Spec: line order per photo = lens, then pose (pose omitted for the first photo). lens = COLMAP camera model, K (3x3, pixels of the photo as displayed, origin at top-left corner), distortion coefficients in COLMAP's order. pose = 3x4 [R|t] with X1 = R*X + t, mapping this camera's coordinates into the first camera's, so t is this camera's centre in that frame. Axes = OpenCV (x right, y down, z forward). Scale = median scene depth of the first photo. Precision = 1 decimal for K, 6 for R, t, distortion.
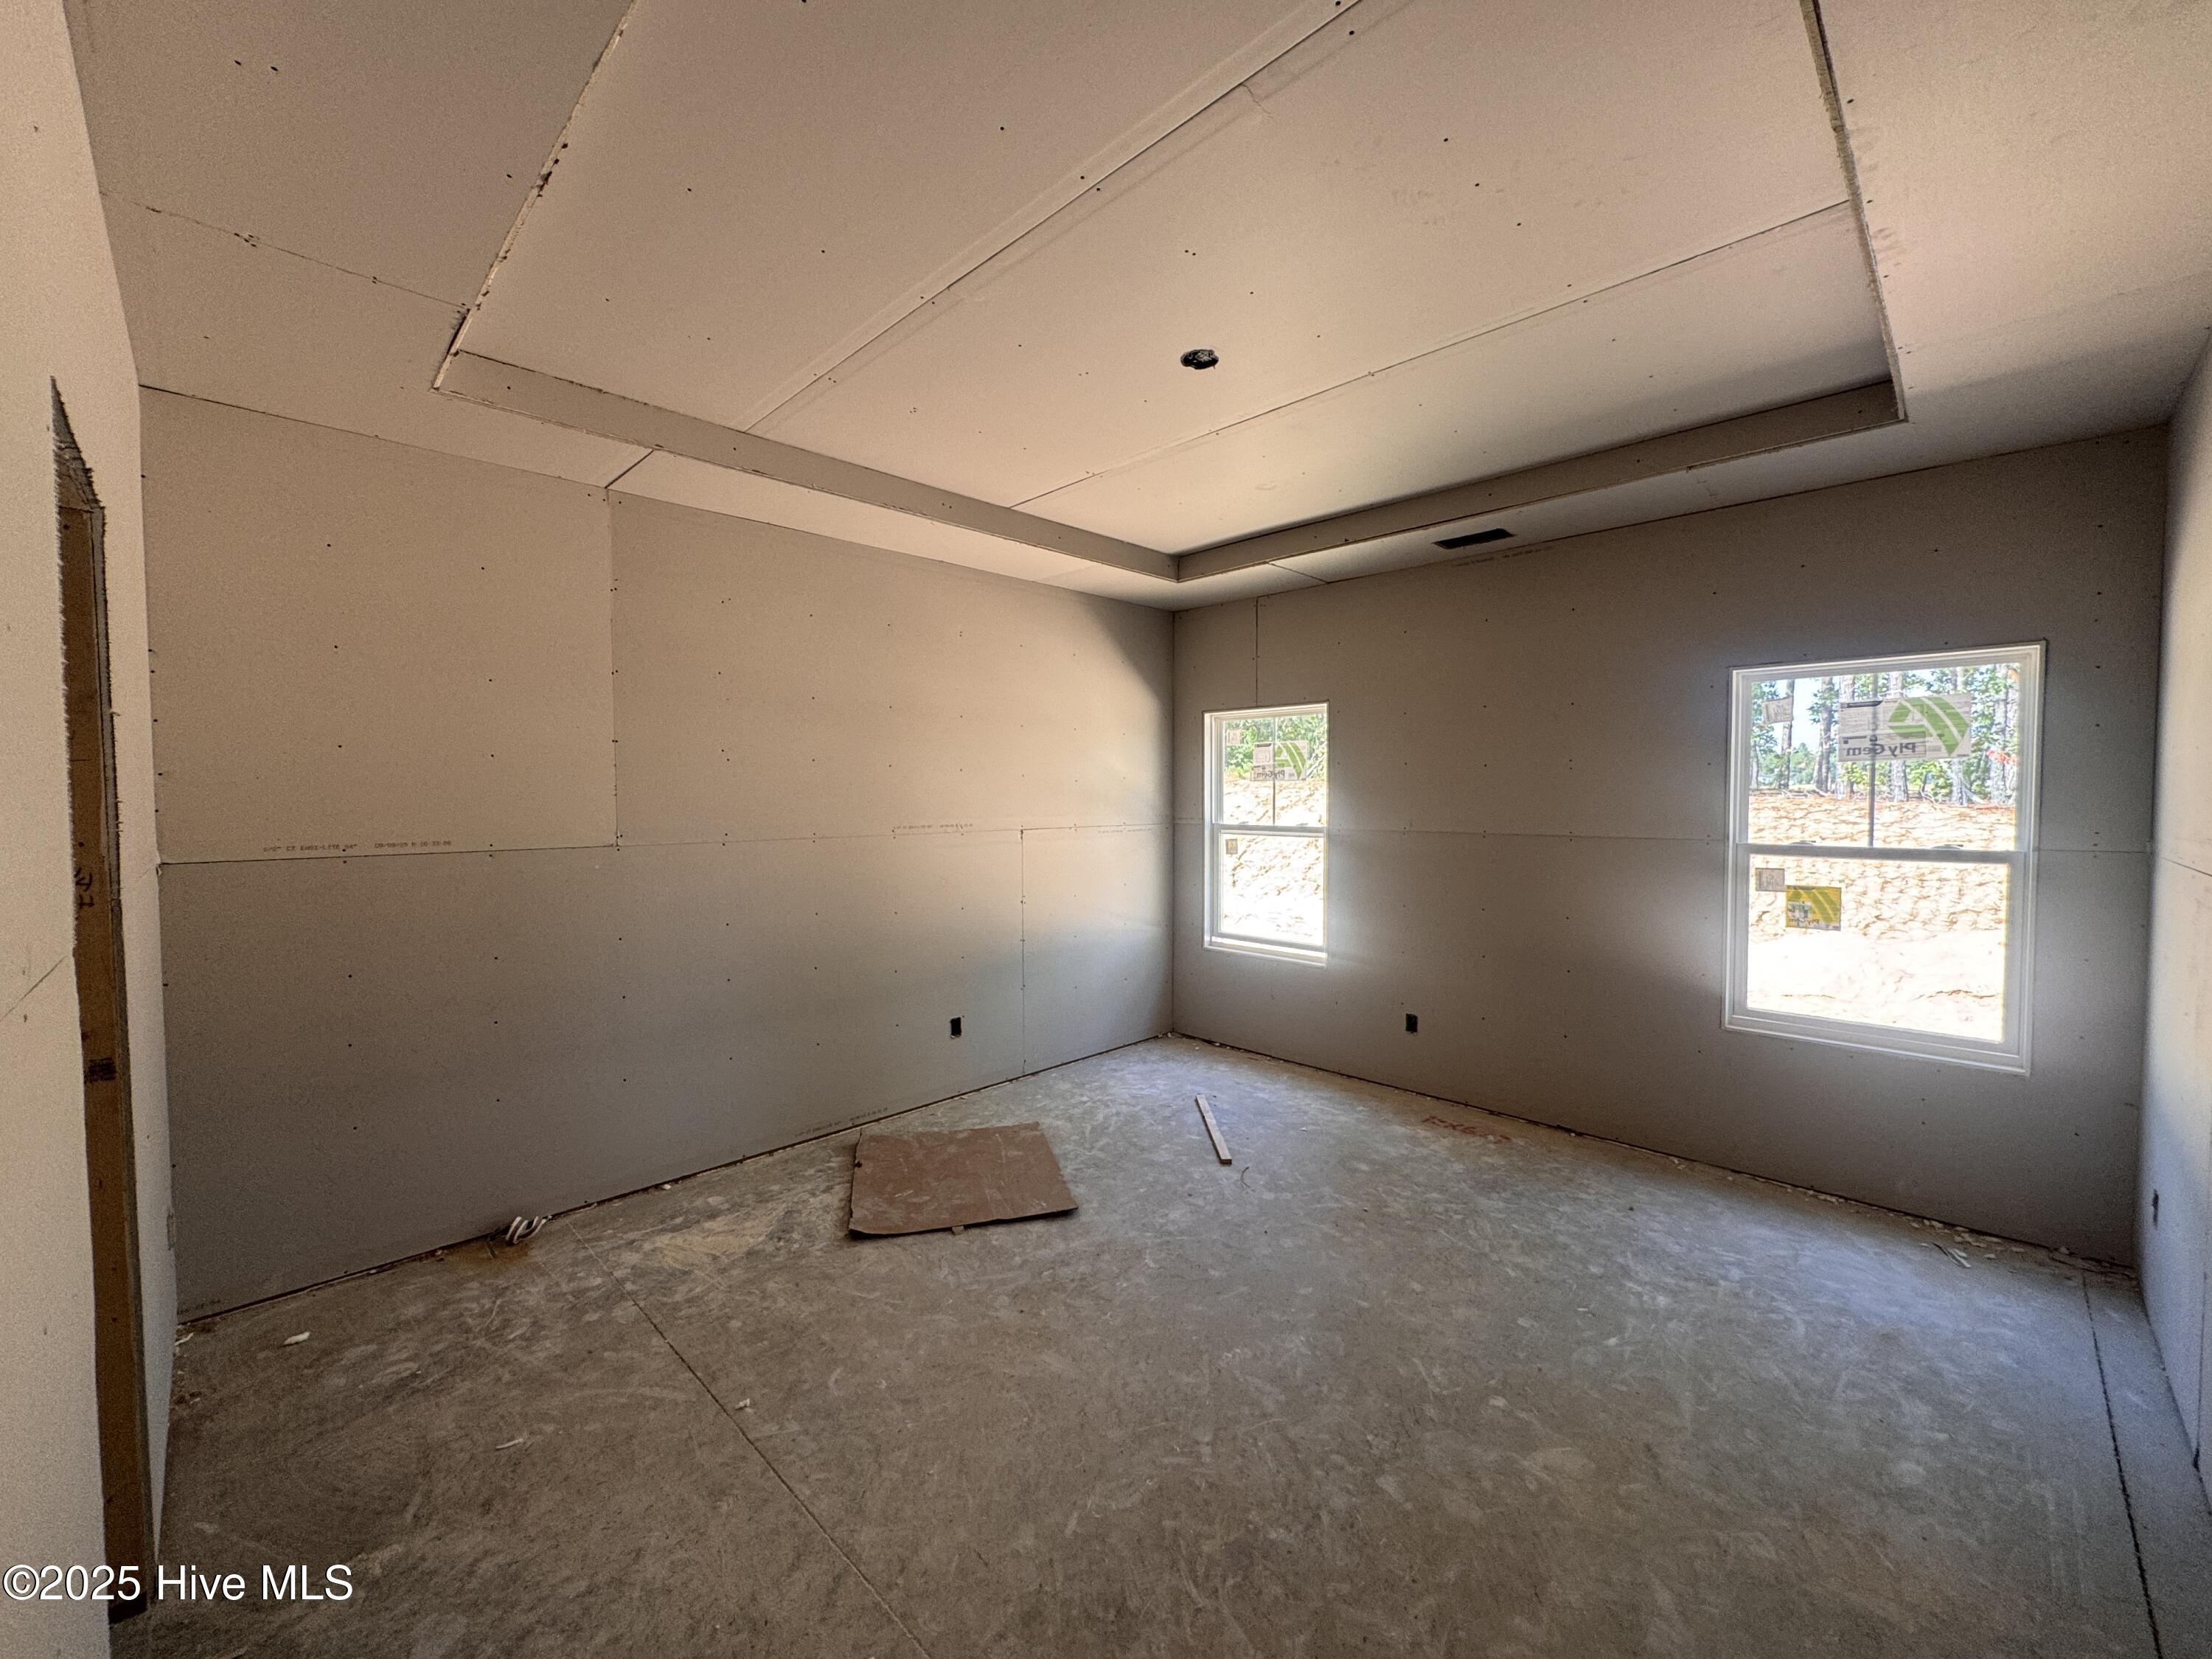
lens RADIAL K [[884.2, 0, 1107.3], [0, 884.2, 827.1], [0, 0, 1]] dist [-0.002062, 0.000681]
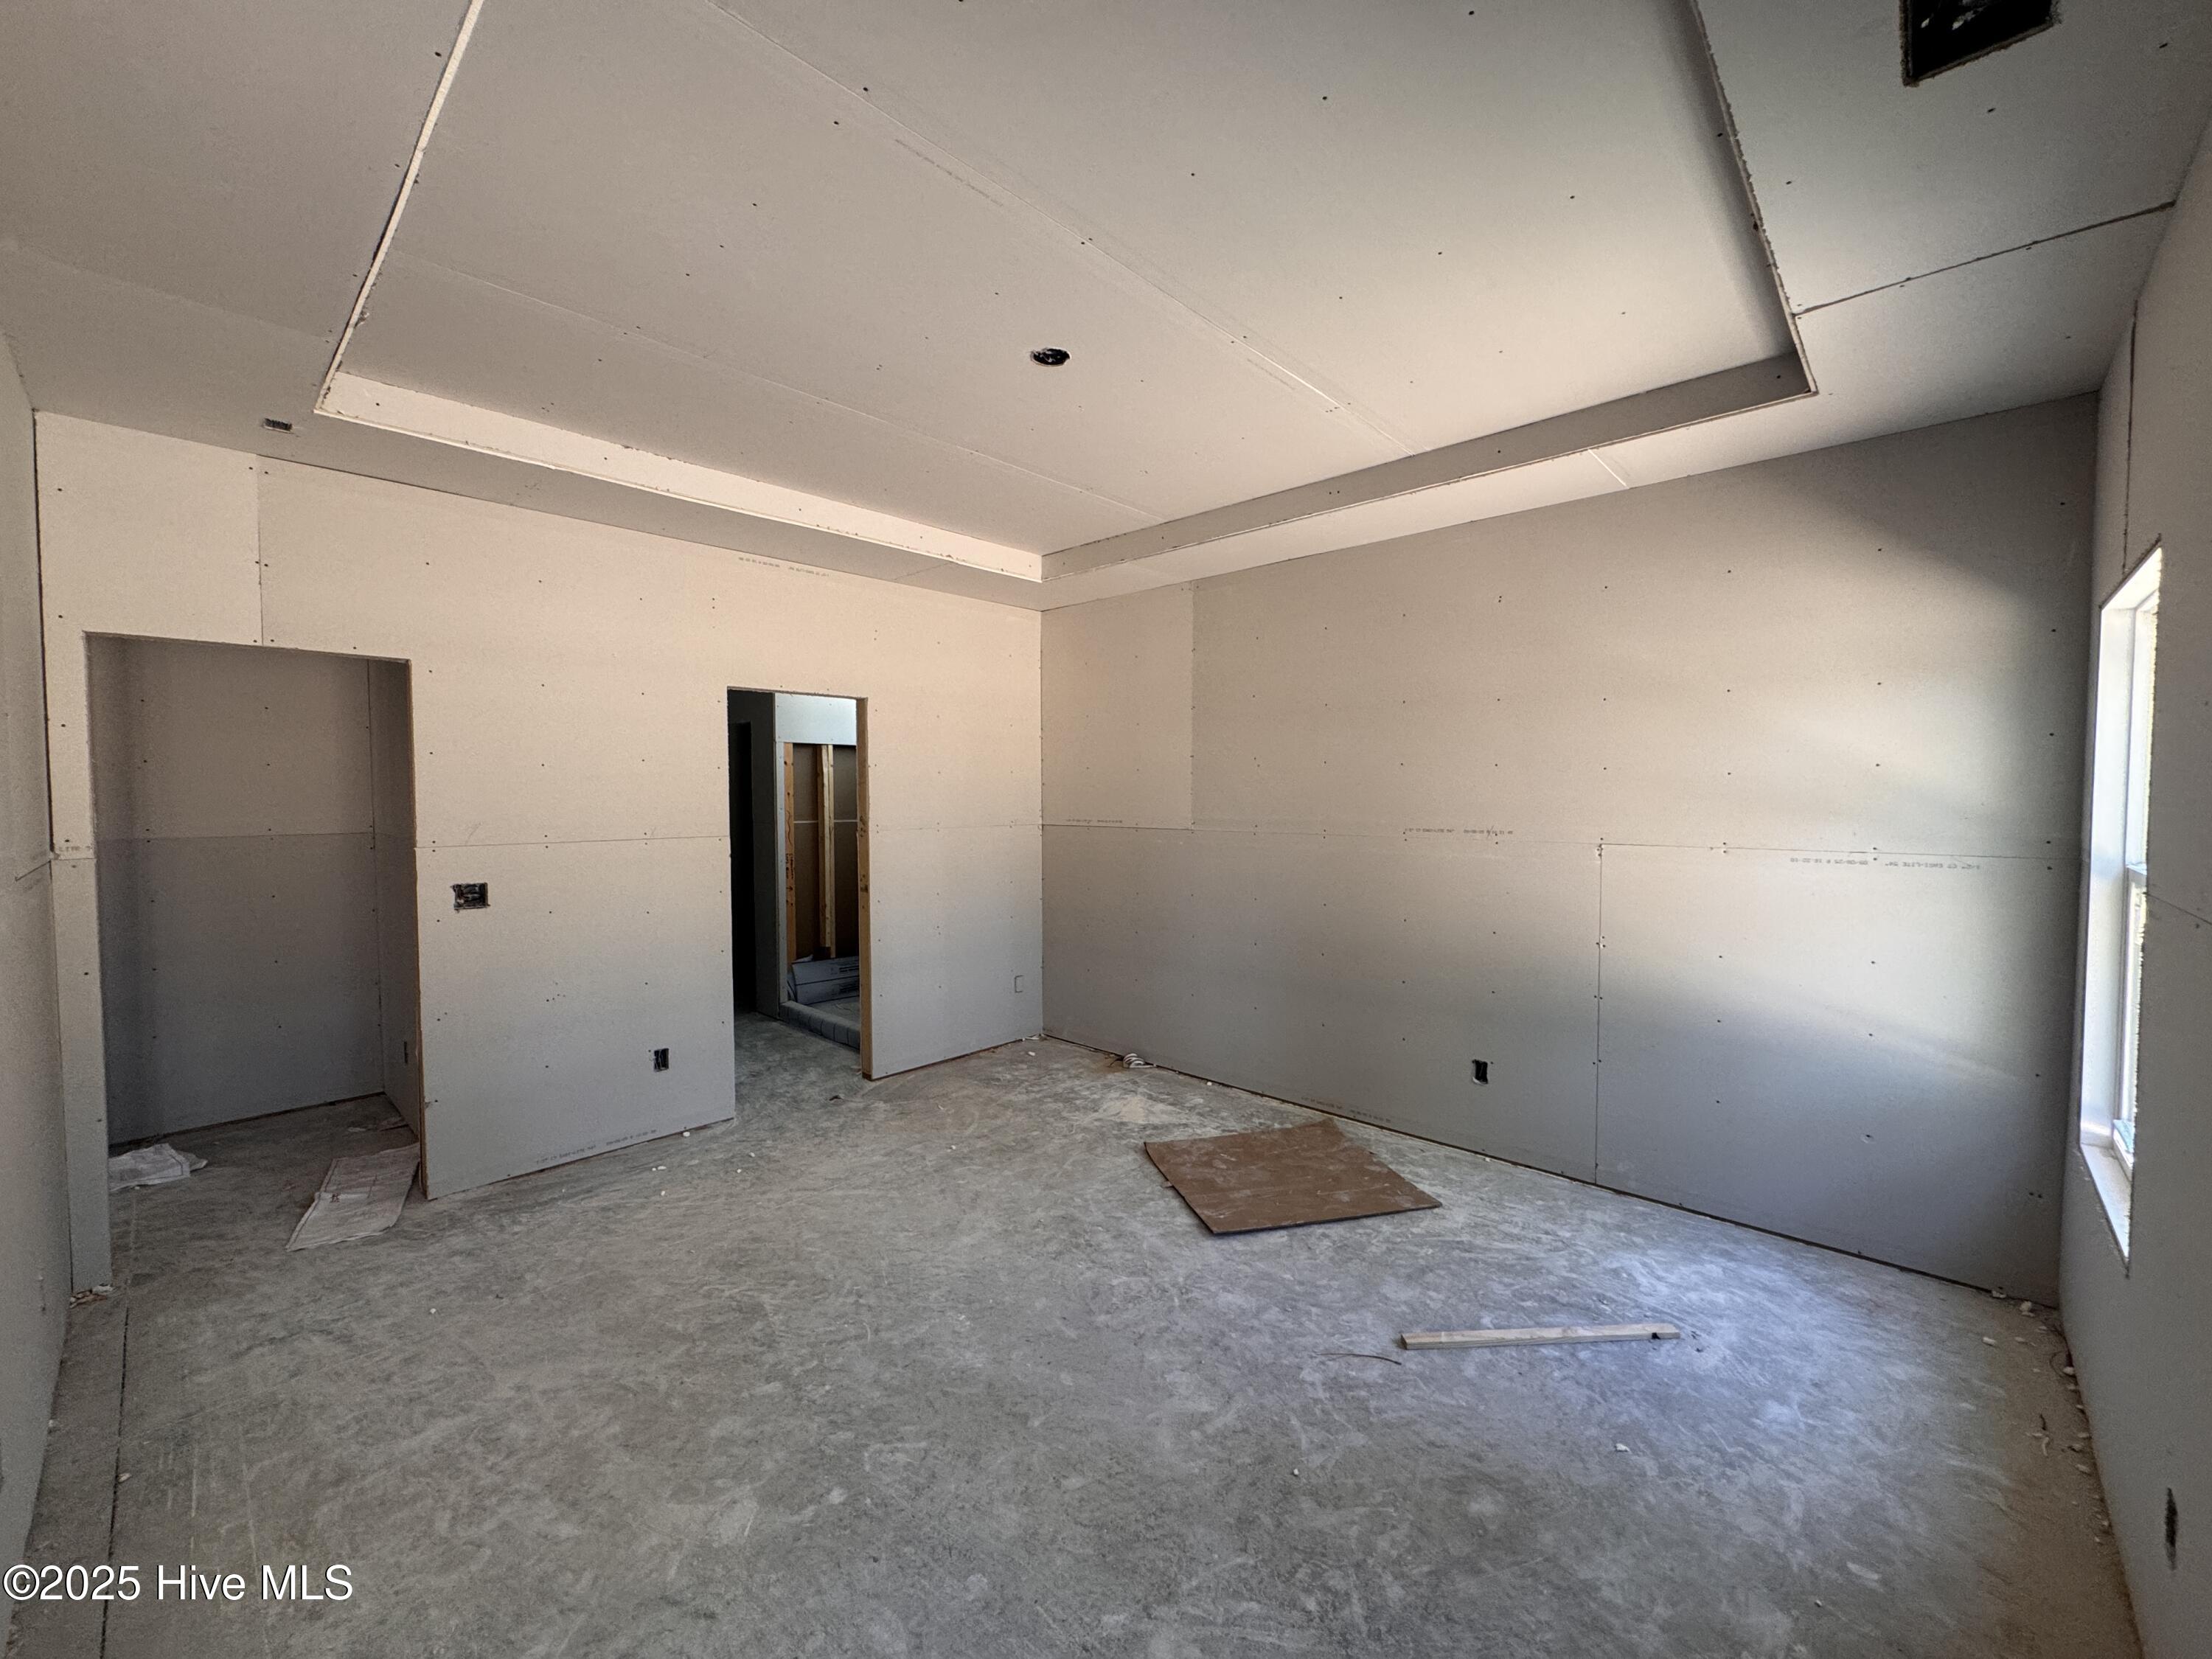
lens RADIAL K [[884.2, 0, 1103.0], [0, 884.2, 829.4], [0, 0, 1]] dist [-0.002062, 0.000681]
pose [[0.025358, 0.043034, -0.998752, 0.856943], [-0.035274, 0.998489, 0.042127, -0.034532], [0.999056, 0.034161, 0.026838, 0.807391]]
